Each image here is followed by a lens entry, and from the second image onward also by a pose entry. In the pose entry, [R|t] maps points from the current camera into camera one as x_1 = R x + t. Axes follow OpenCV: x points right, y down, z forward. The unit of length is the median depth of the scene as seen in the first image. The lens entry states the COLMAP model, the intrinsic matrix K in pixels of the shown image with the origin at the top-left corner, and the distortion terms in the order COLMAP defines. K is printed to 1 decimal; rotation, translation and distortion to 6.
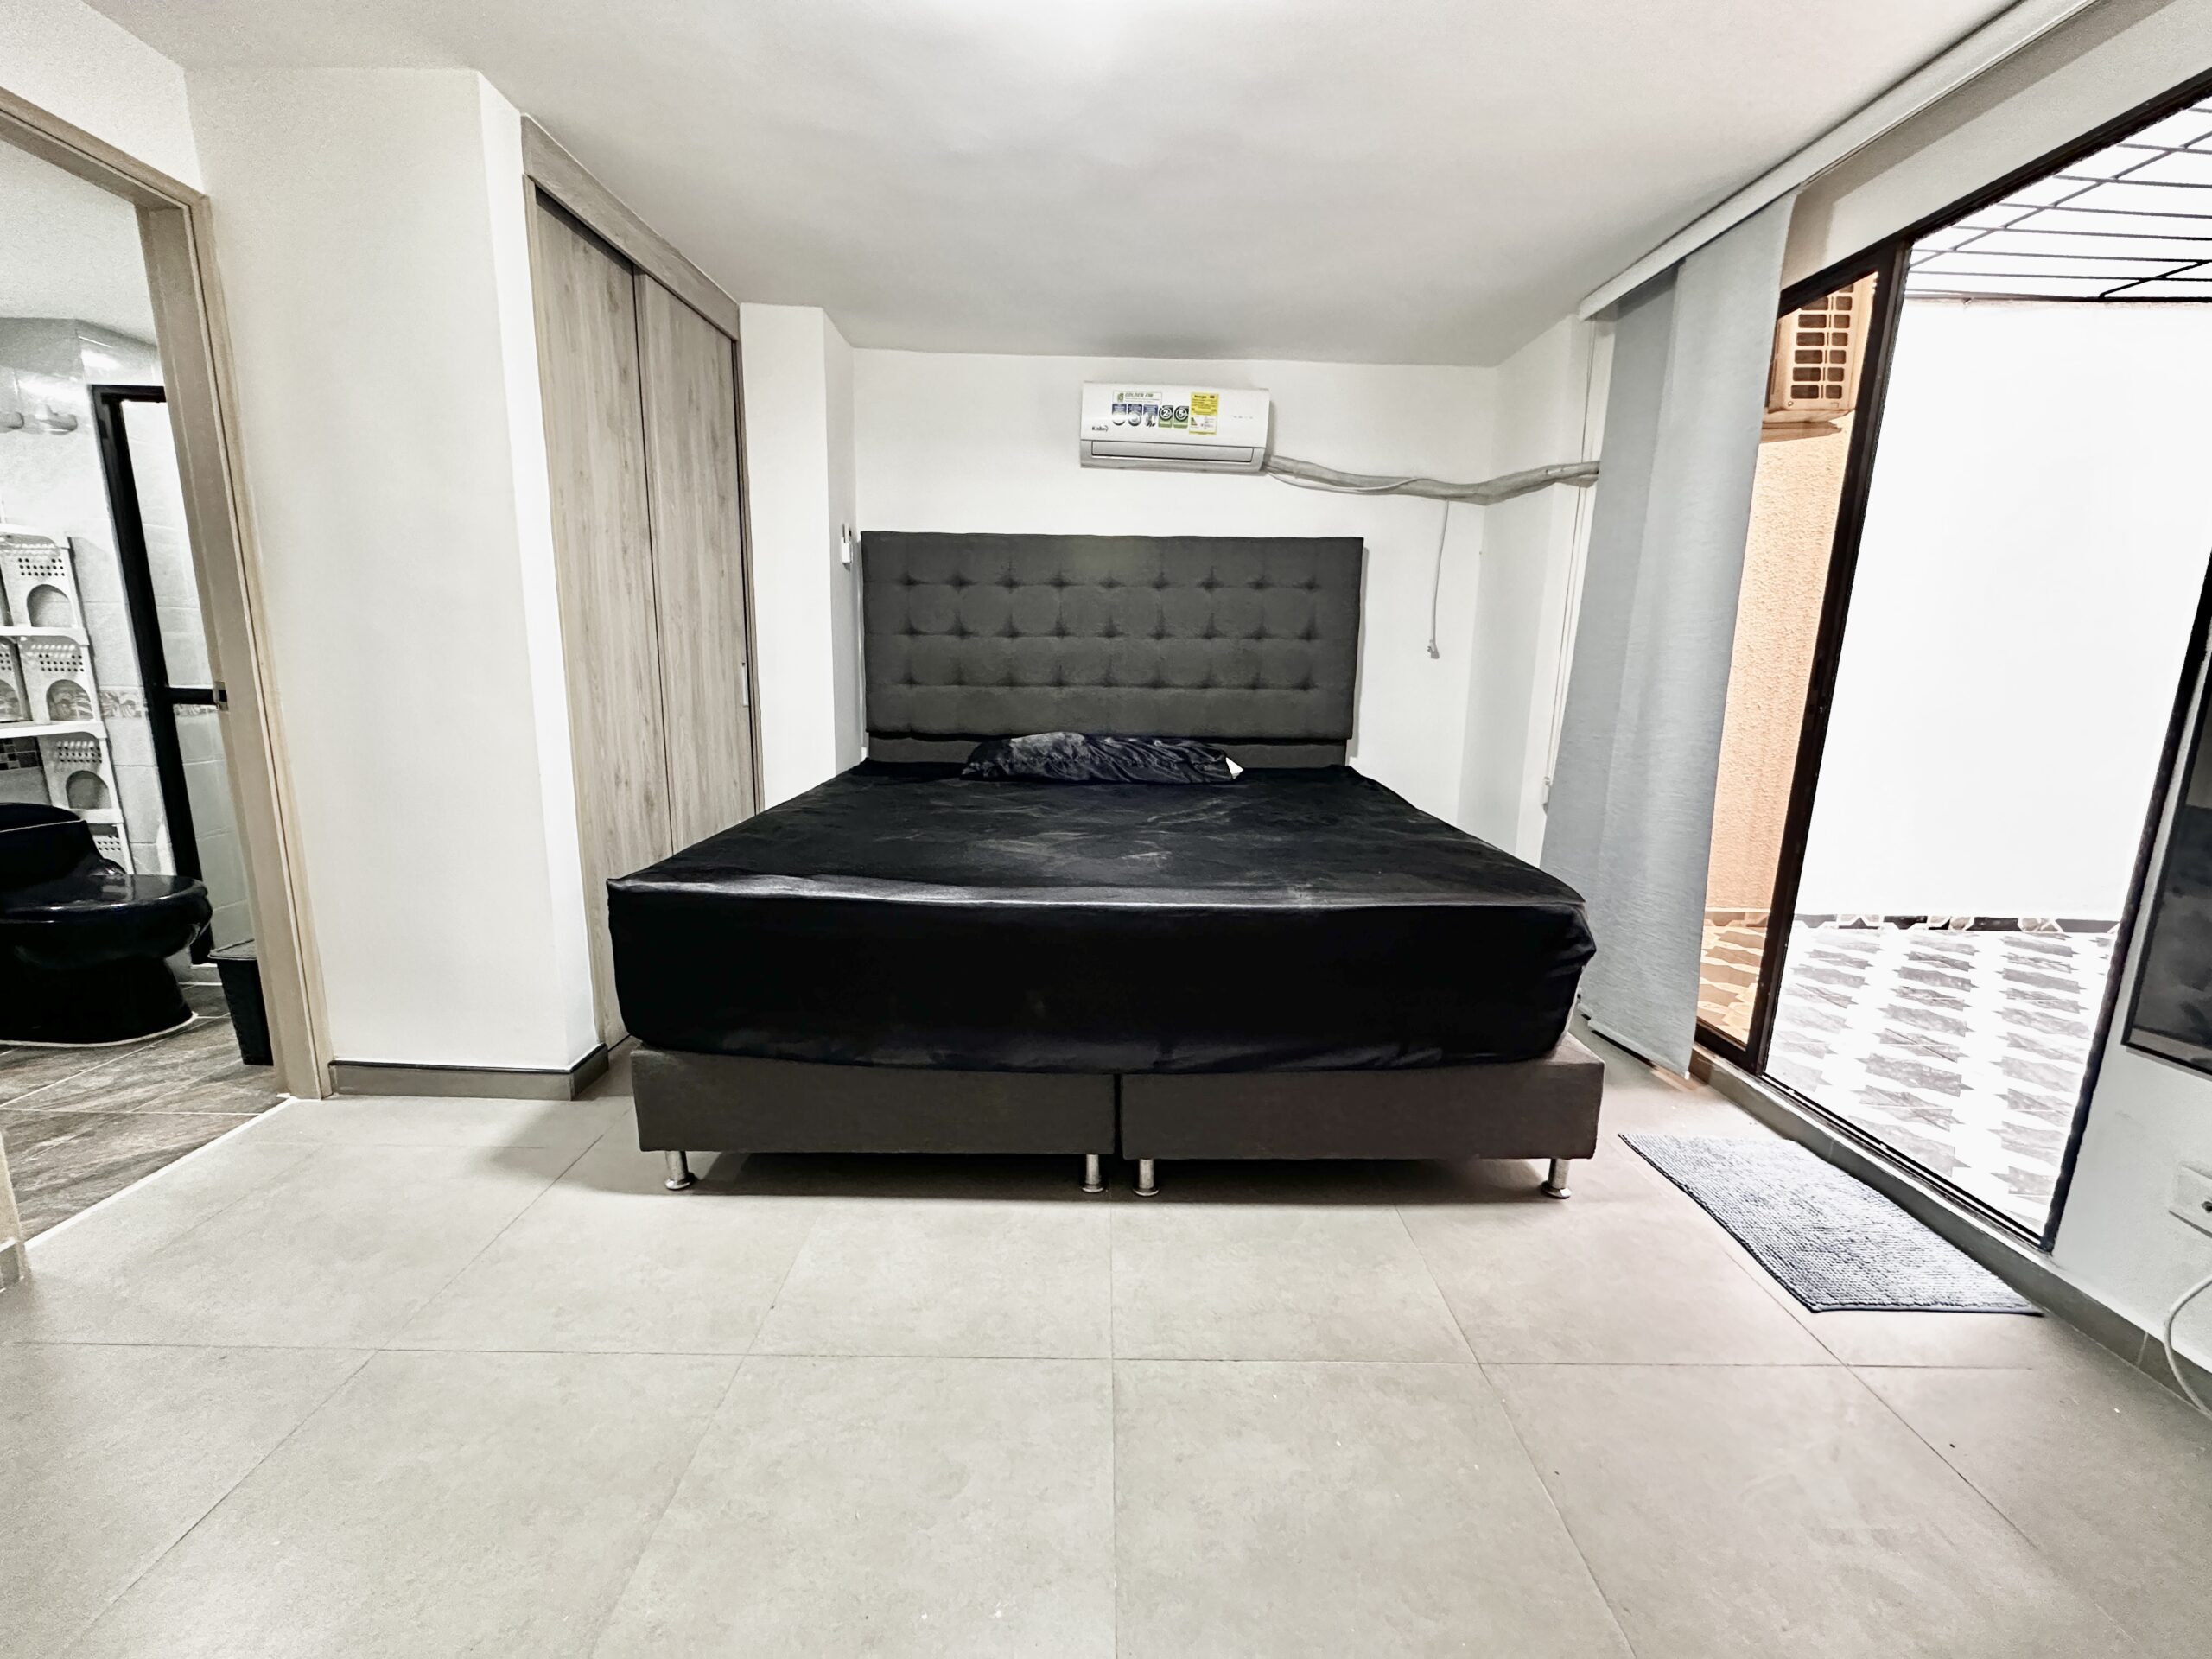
lens RADIAL K [[883.2, 0, 1101.2], [0, 883.2, 832.0], [0, 0, 1]] dist [-0.004702, 0.001458]
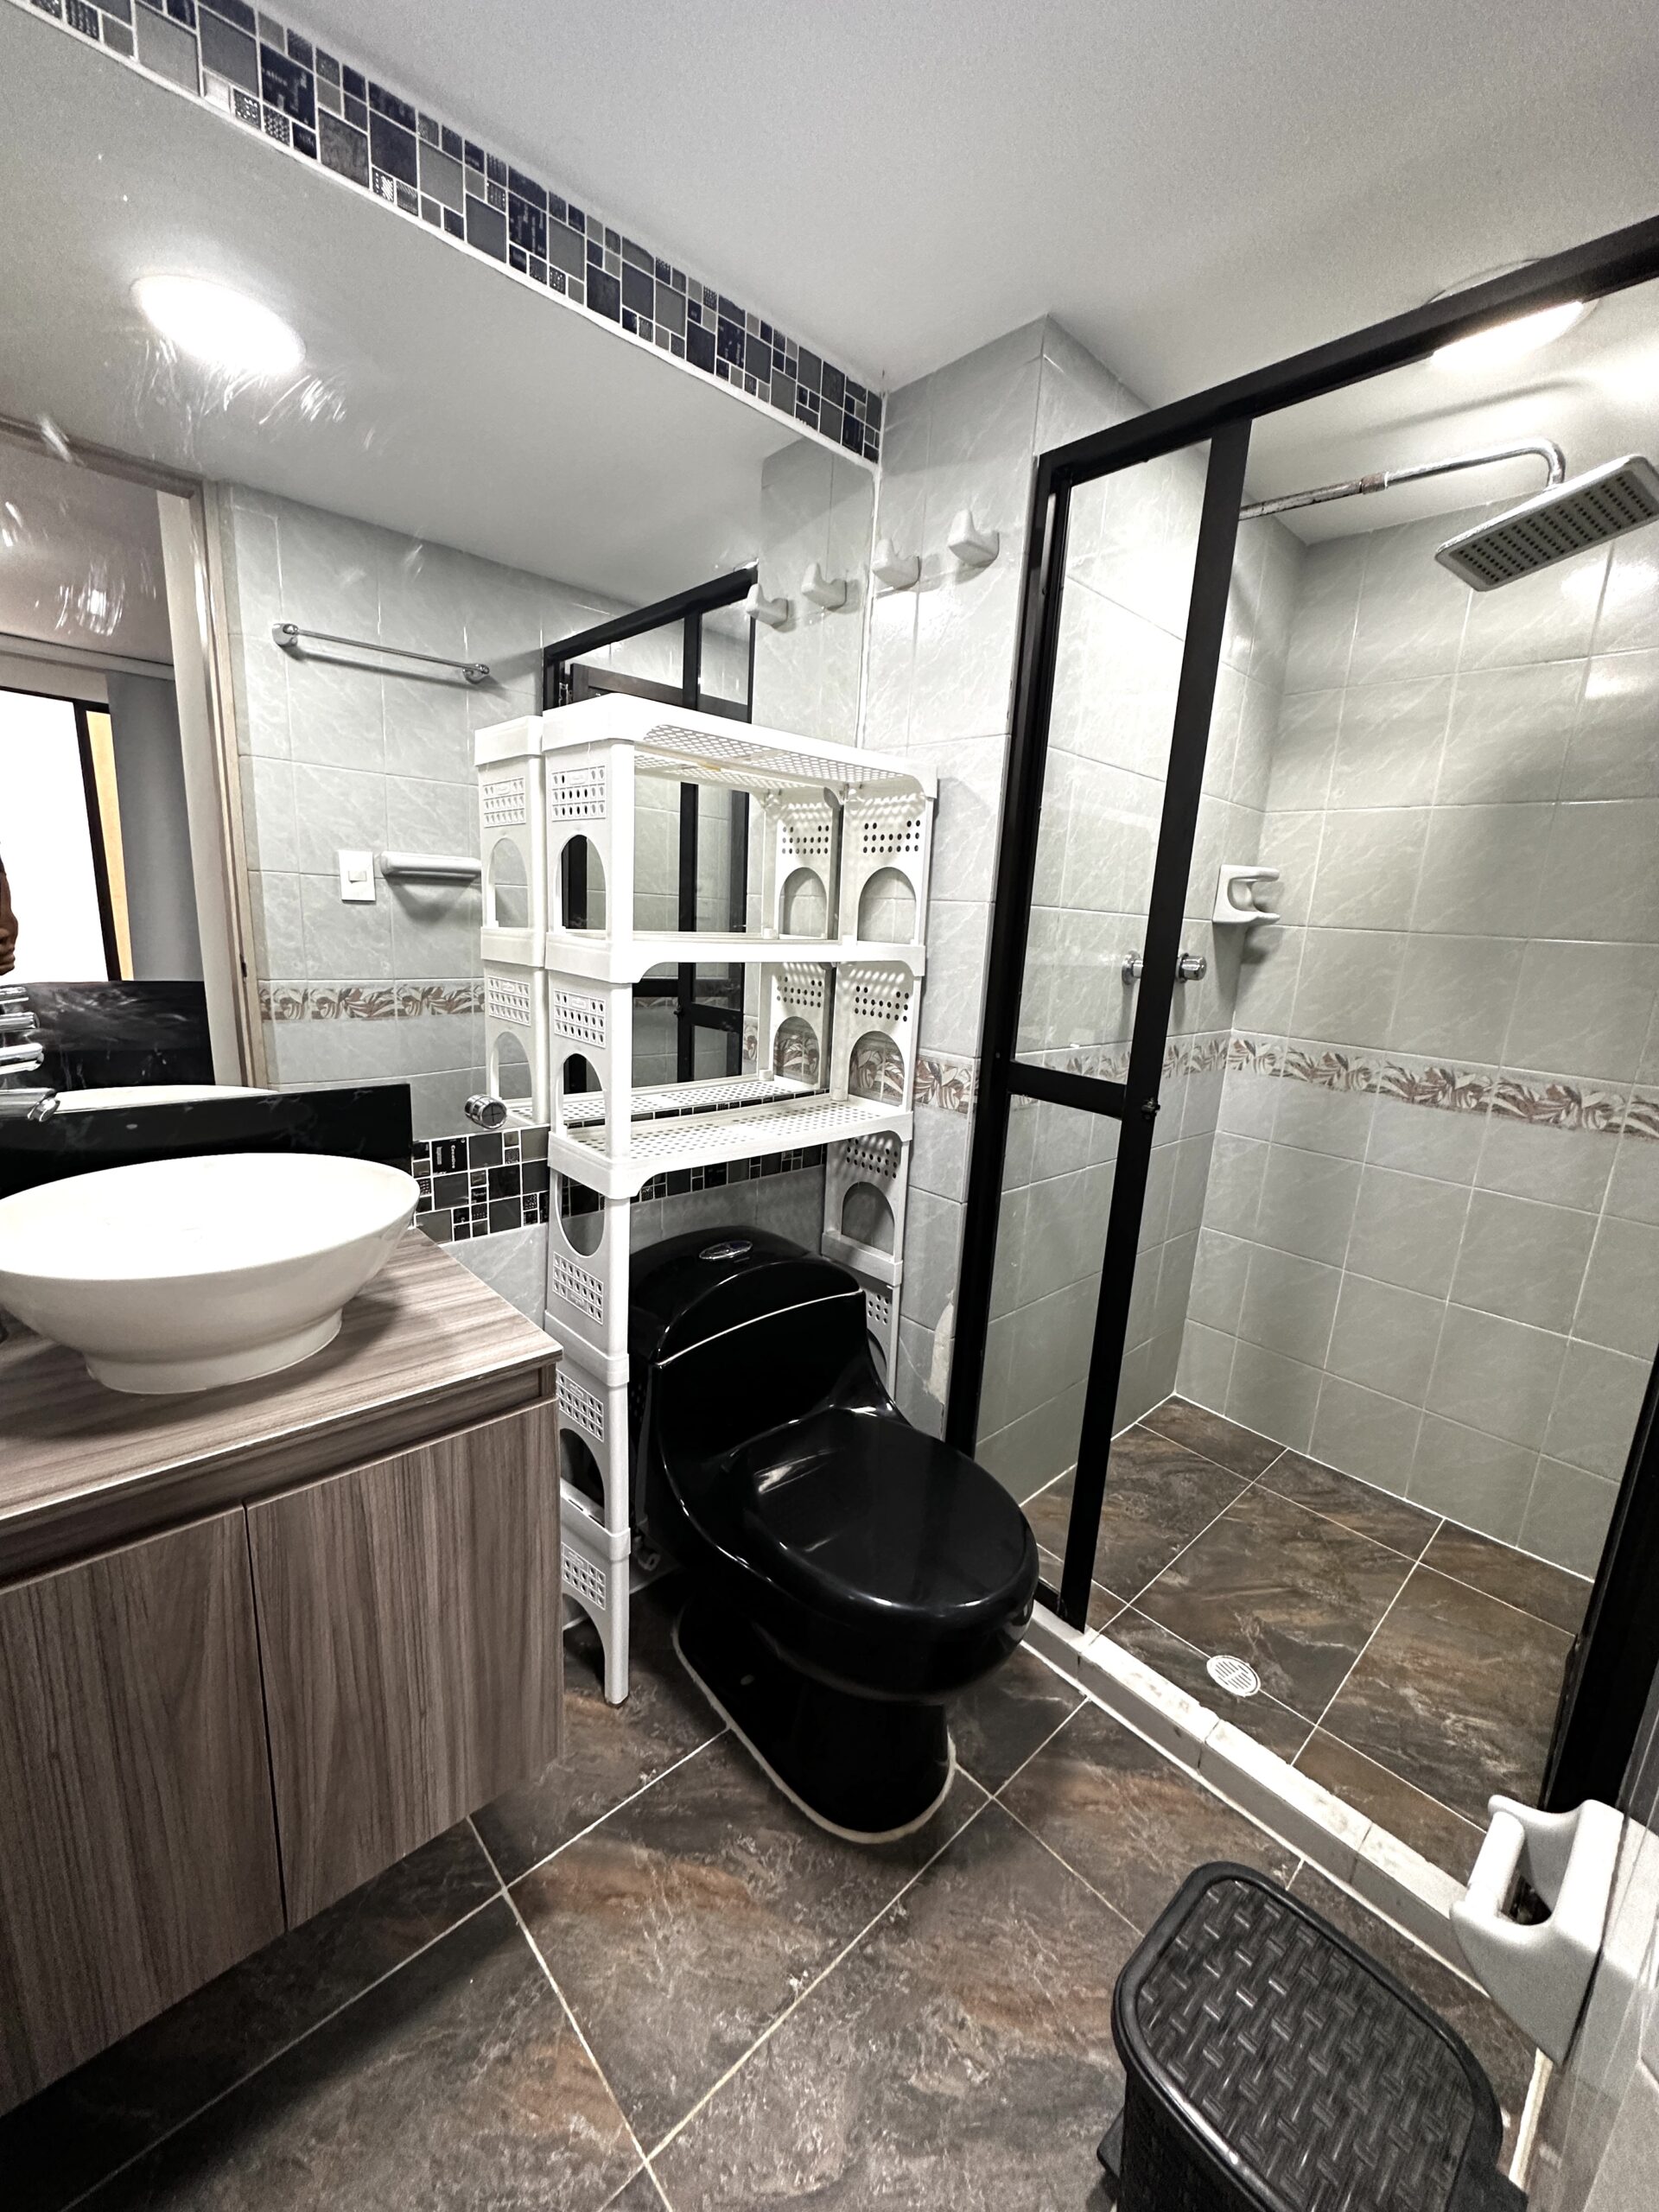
lens RADIAL K [[883.2, 0, 823.9], [0, 883.2, 1100.1], [0, 0, 1]] dist [-0.004702, 0.001458]
pose [[0.669993, 0.165153, -0.723763, -0.767408], [-0.174422, 0.982668, 0.062767, -0.157563], [0.721586, 0.084187, 0.687188, 0.573656]]
